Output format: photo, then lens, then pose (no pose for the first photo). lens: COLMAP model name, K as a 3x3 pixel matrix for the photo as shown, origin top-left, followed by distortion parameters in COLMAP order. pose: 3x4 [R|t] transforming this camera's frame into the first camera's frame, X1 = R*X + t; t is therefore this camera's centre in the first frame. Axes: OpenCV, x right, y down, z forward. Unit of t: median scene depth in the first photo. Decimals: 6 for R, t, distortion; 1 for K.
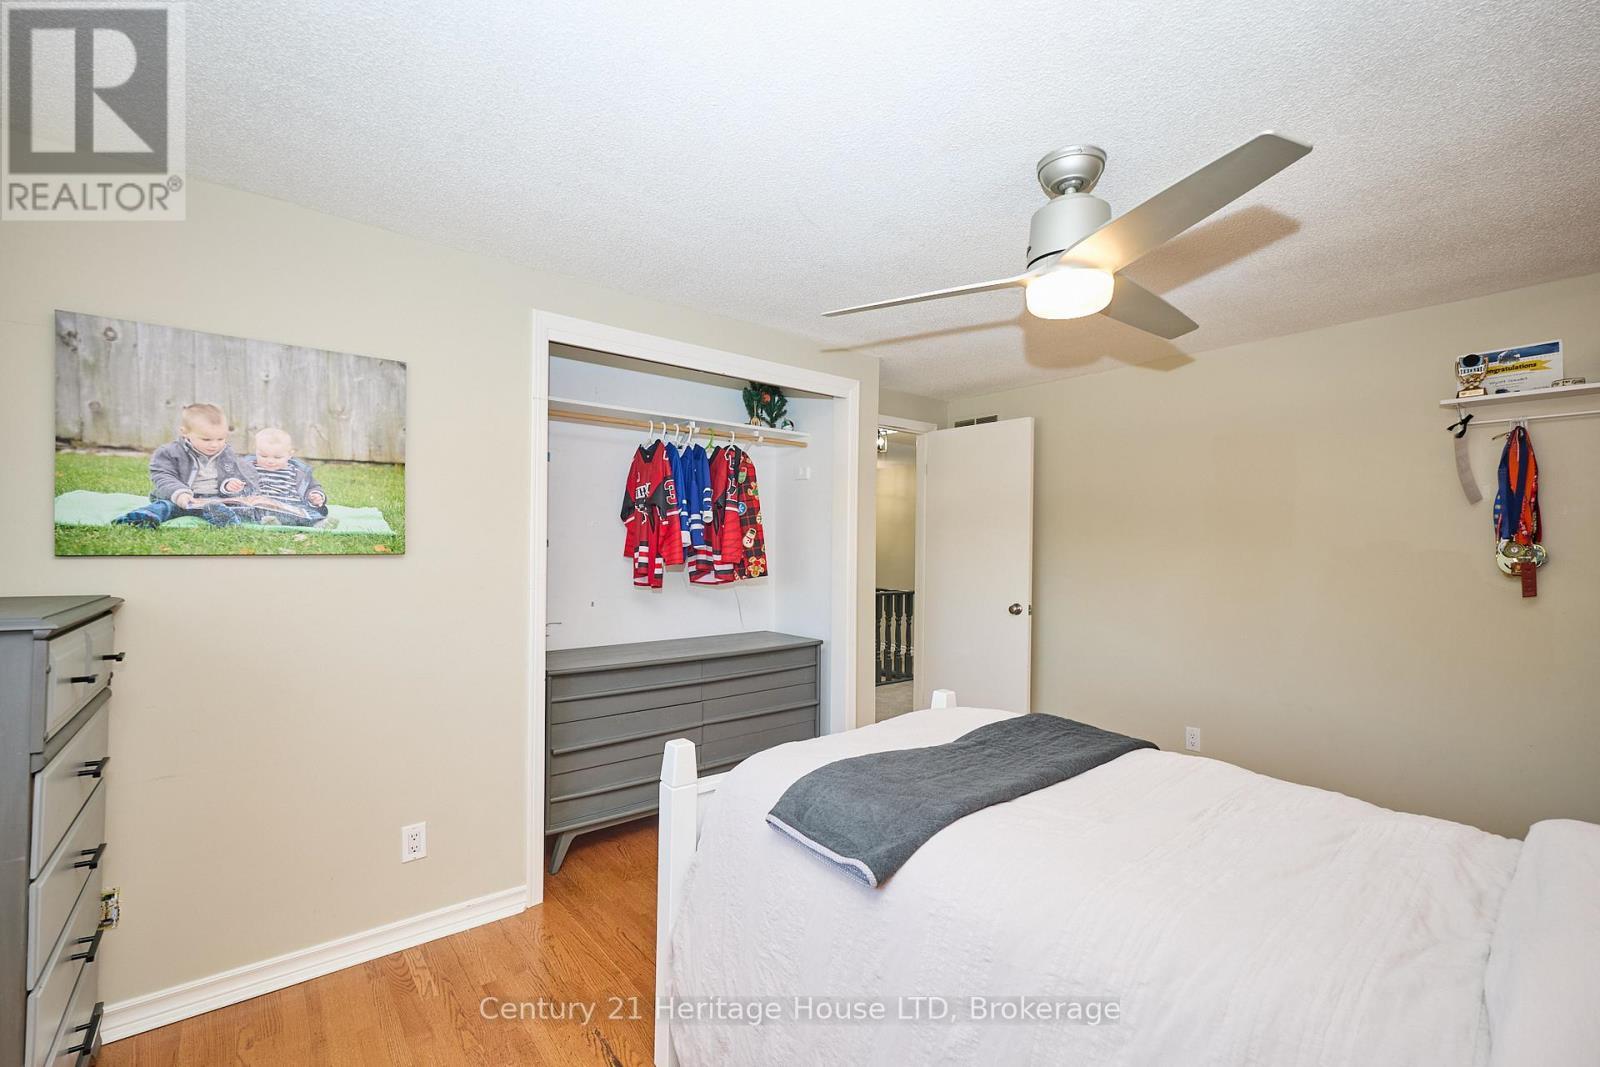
lens RADIAL K [[676.5, 0, 797.8], [0, 676.5, 540.1], [0, 0, 1]] dist [-0.000155, -0.000897]
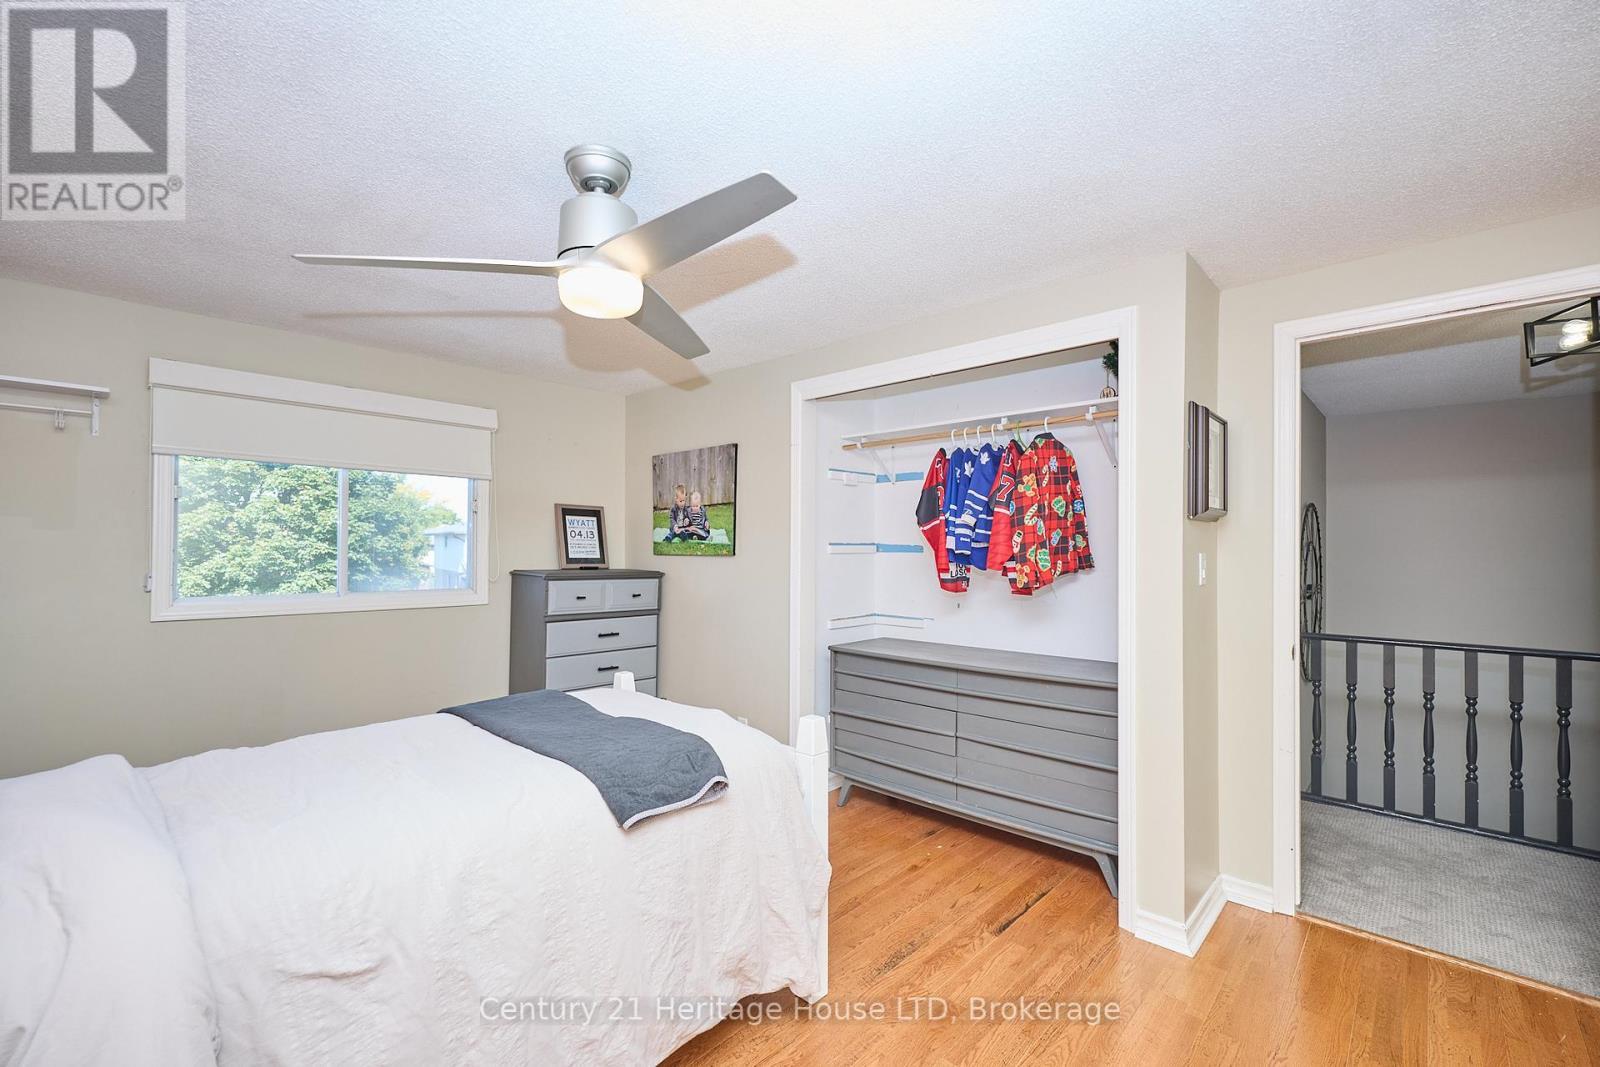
lens RADIAL K [[676.5, 0, 798.4], [0, 676.5, 542.8], [0, 0, 1]] dist [-0.000155, -0.000897]
pose [[0.143703, -0.014609, -0.989513, 1.197596], [0.004786, 0.999890, -0.014067, 0.014520], [0.989609, -0.002714, 0.143757, 0.968683]]
